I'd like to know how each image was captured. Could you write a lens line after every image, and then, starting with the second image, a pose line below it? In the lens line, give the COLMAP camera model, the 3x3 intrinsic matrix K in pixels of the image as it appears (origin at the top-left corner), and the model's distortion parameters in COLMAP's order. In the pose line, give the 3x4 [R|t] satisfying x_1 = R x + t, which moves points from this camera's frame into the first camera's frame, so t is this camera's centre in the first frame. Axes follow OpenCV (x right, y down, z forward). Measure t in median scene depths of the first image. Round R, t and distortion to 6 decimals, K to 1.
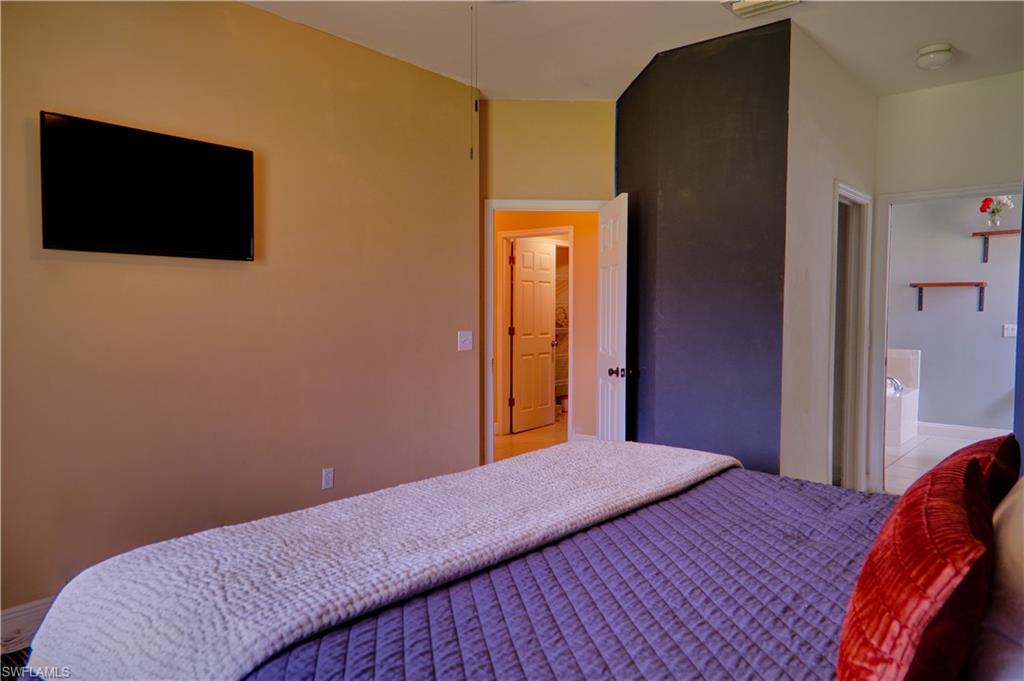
lens RADIAL K [[714.7, 0, 508.1], [0, 714.7, 345.0], [0, 0, 1]] dist [0.017907, 0.013231]
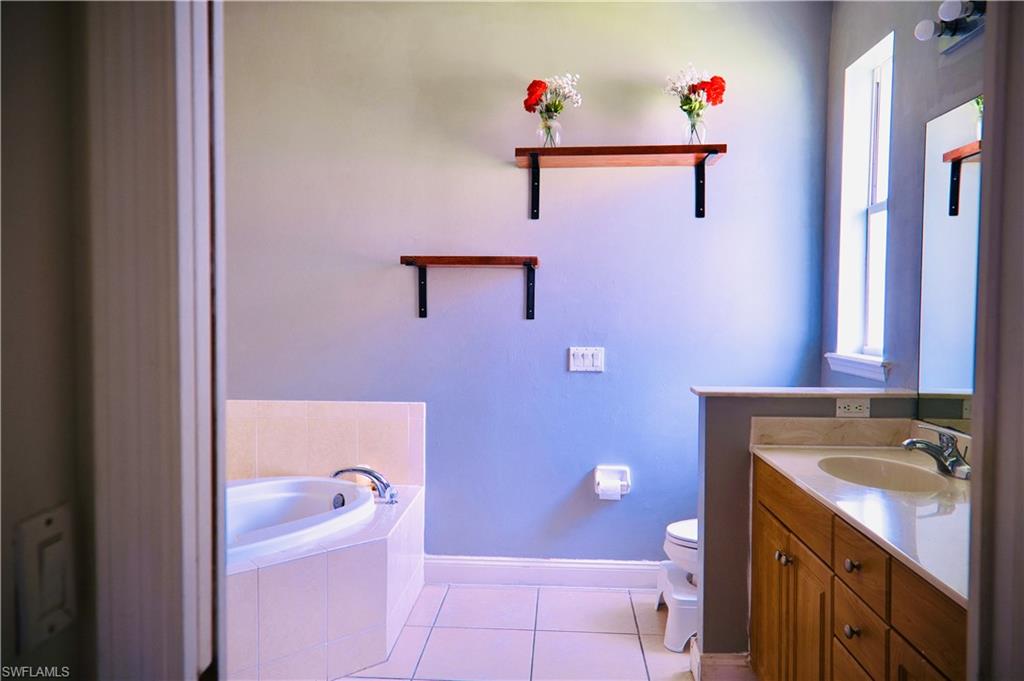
lens RADIAL K [[714.7, 0, 532.7], [0, 714.7, 335.5], [0, 0, 1]] dist [0.017907, 0.013231]
pose [[0.810374, -0.012719, 0.585776, 0.379295], [0.023055, 0.999682, -0.010188, -0.031456], [-0.585460, 0.021762, 0.810409, 0.617179]]
